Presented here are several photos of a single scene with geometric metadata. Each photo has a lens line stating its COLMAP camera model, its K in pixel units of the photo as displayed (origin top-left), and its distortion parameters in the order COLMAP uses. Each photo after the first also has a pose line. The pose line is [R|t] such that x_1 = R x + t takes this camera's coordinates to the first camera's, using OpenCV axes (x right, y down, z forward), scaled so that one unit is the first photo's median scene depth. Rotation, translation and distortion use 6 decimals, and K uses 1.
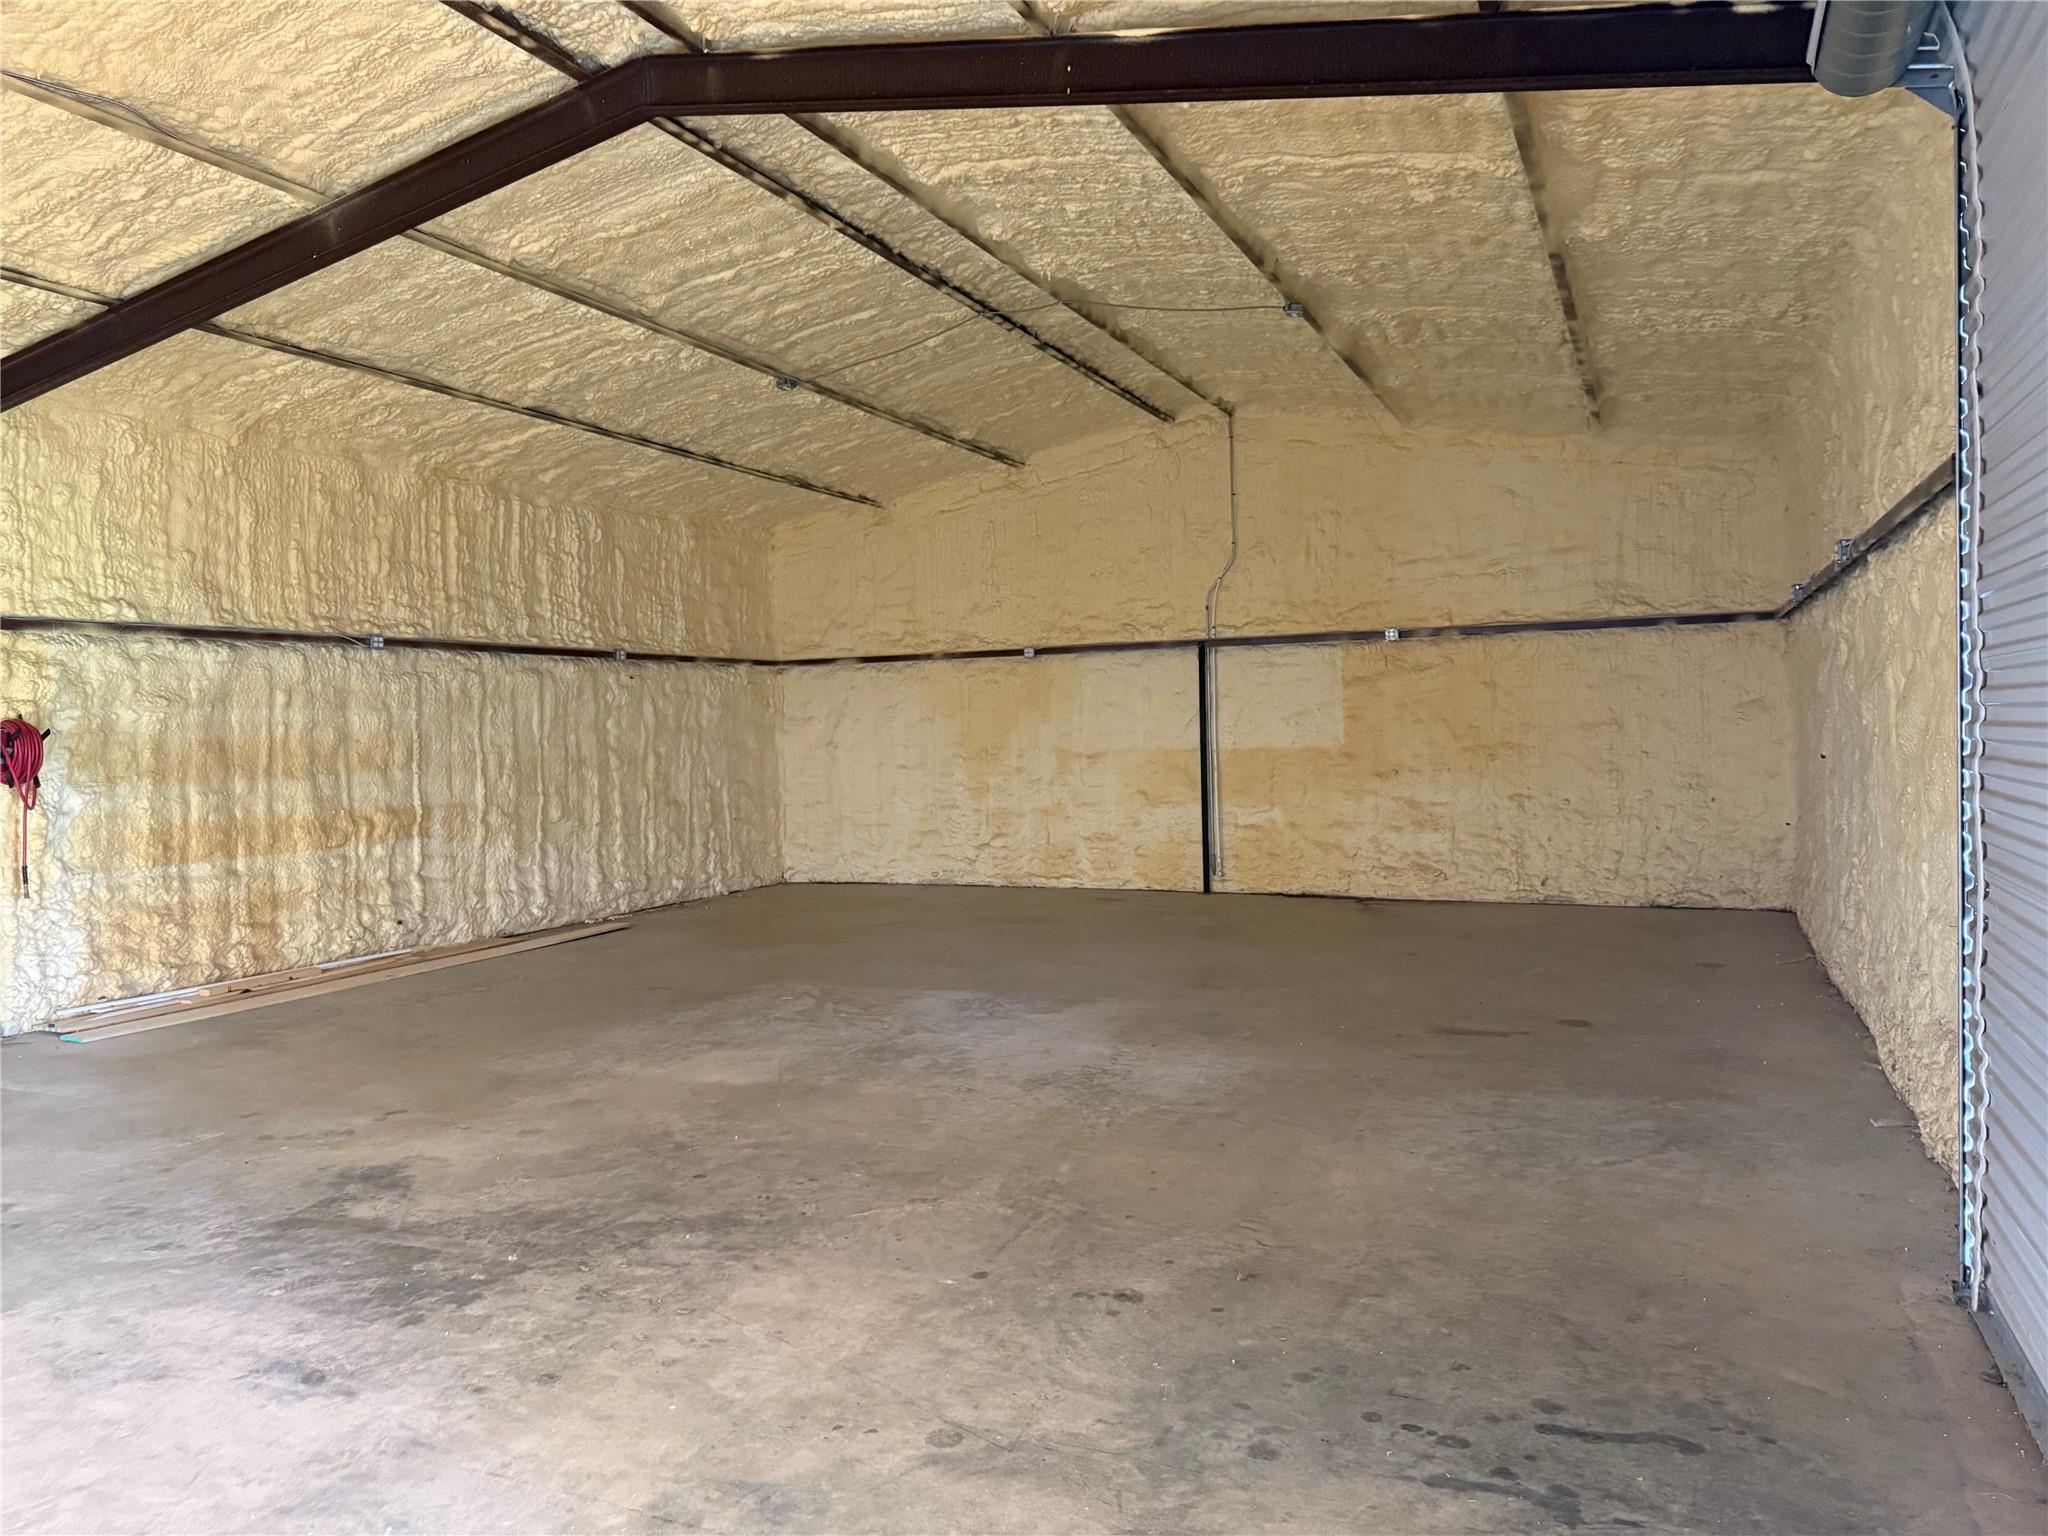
lens RADIAL K [[1438.9, 0, 1017.6], [0, 1438.9, 778.3], [0, 0, 1]] dist [-0.003376, -0.005524]
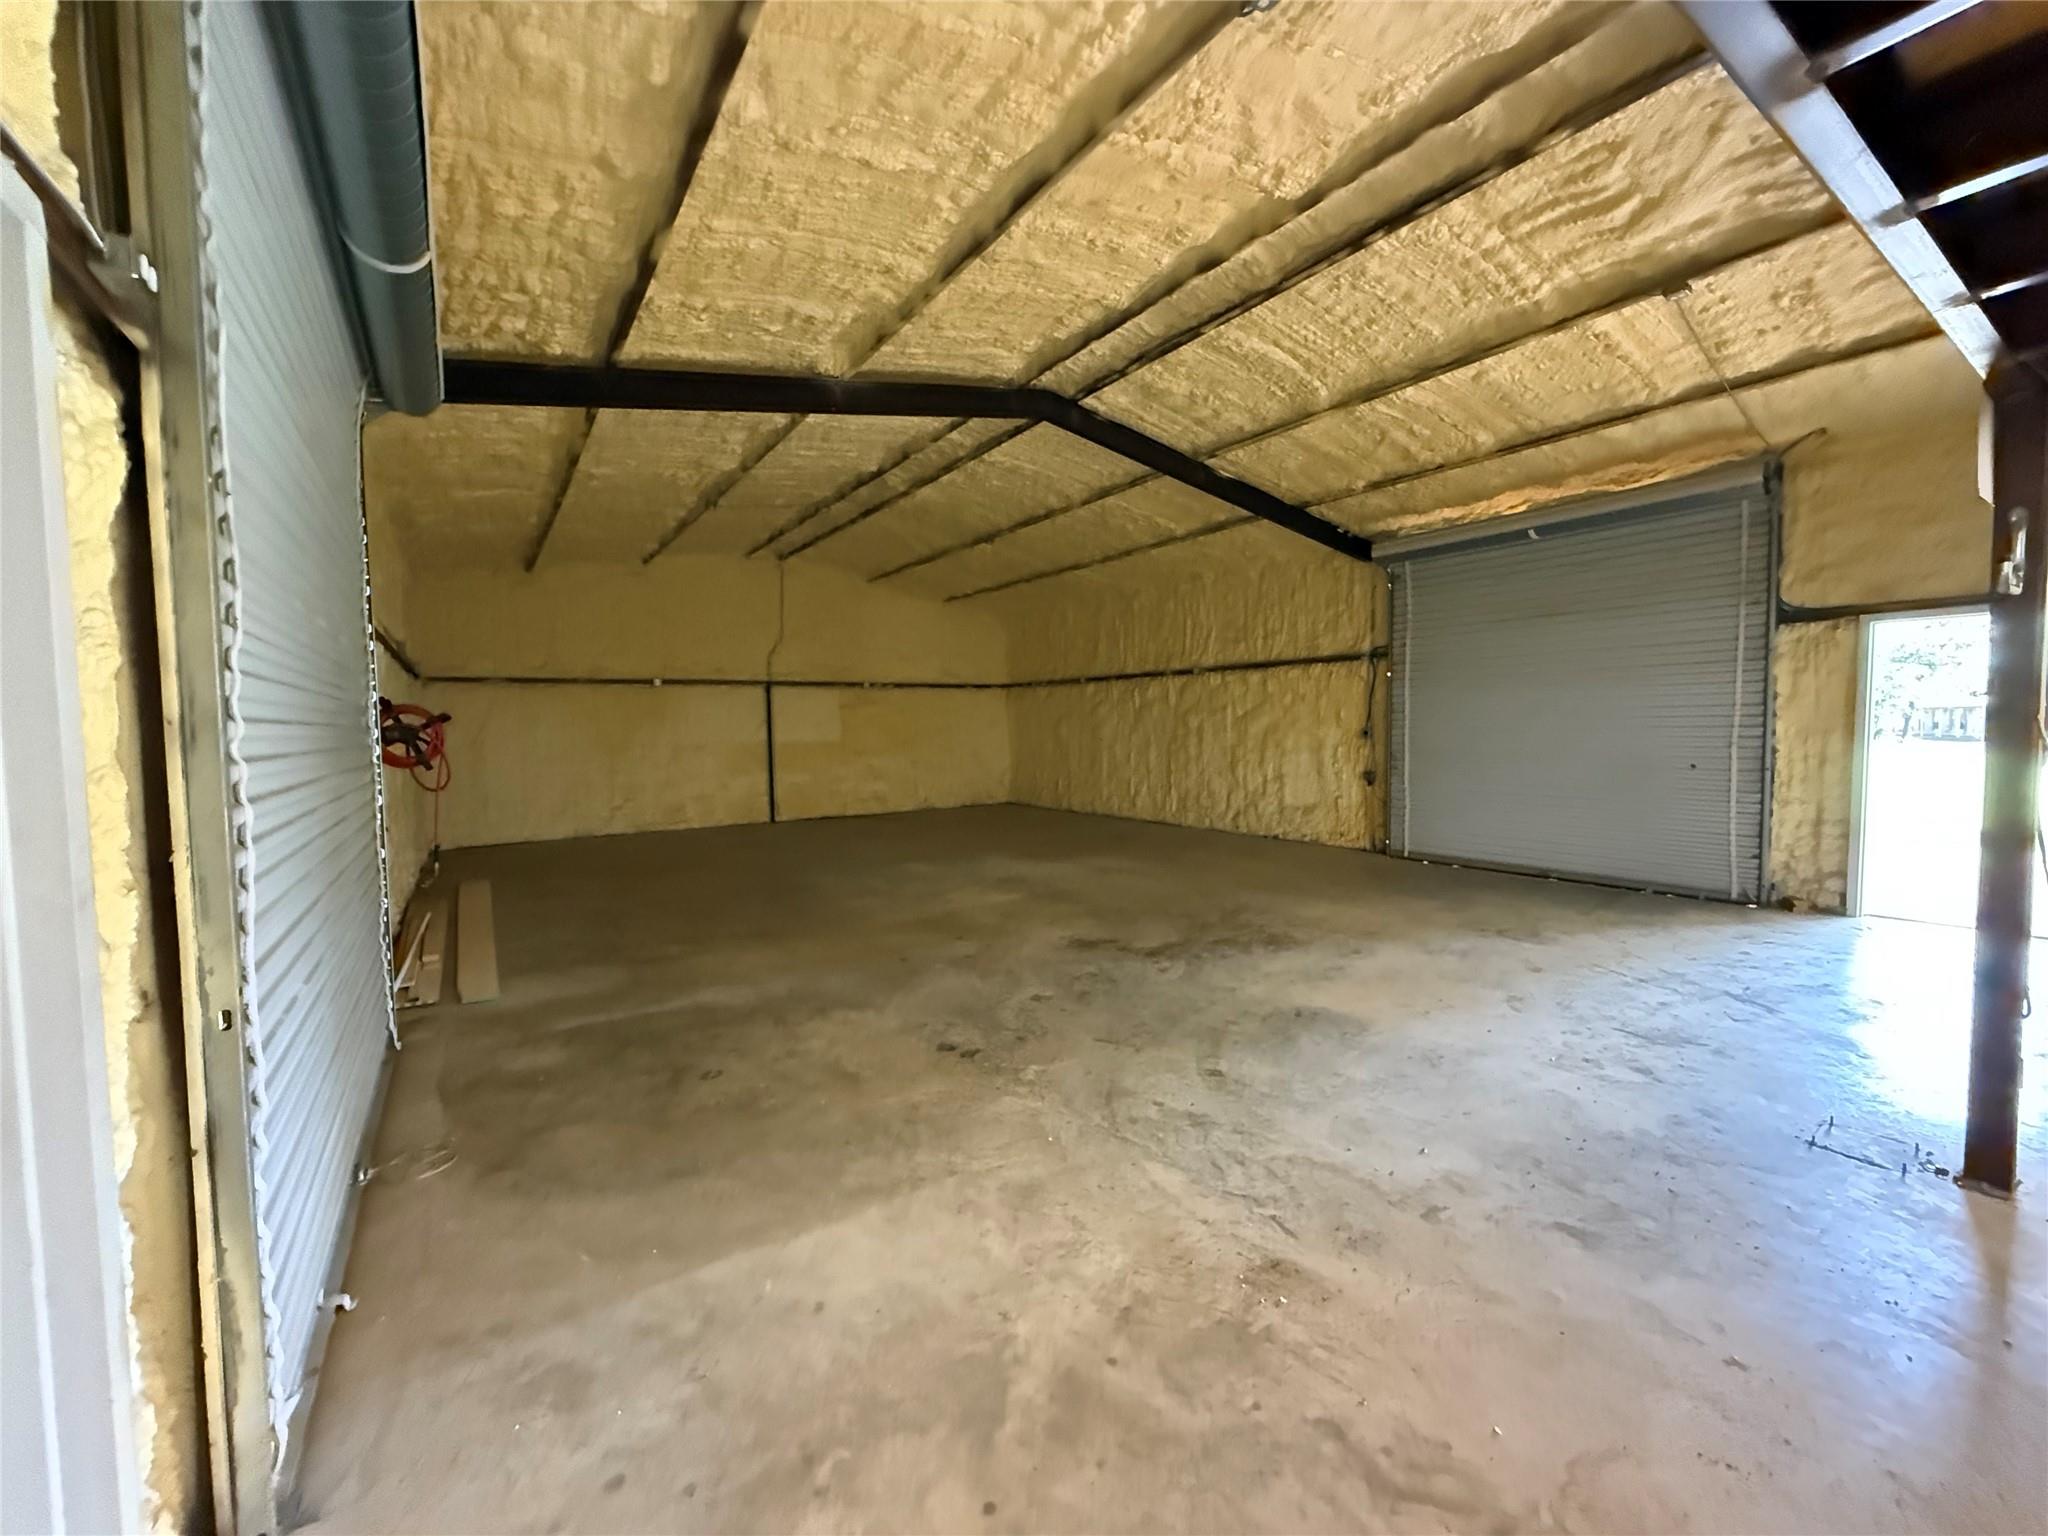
lens RADIAL K [[819.9, 0, 1019.2], [0, 819.9, 757.5], [0, 0, 1]] dist [0.000990, -0.000032]
pose [[0.517331, -0.021265, 0.855521, -0.620373], [0.036411, 0.999333, 0.002822, 0.007634], [-0.855010, 0.029690, 0.517760, 0.213472]]
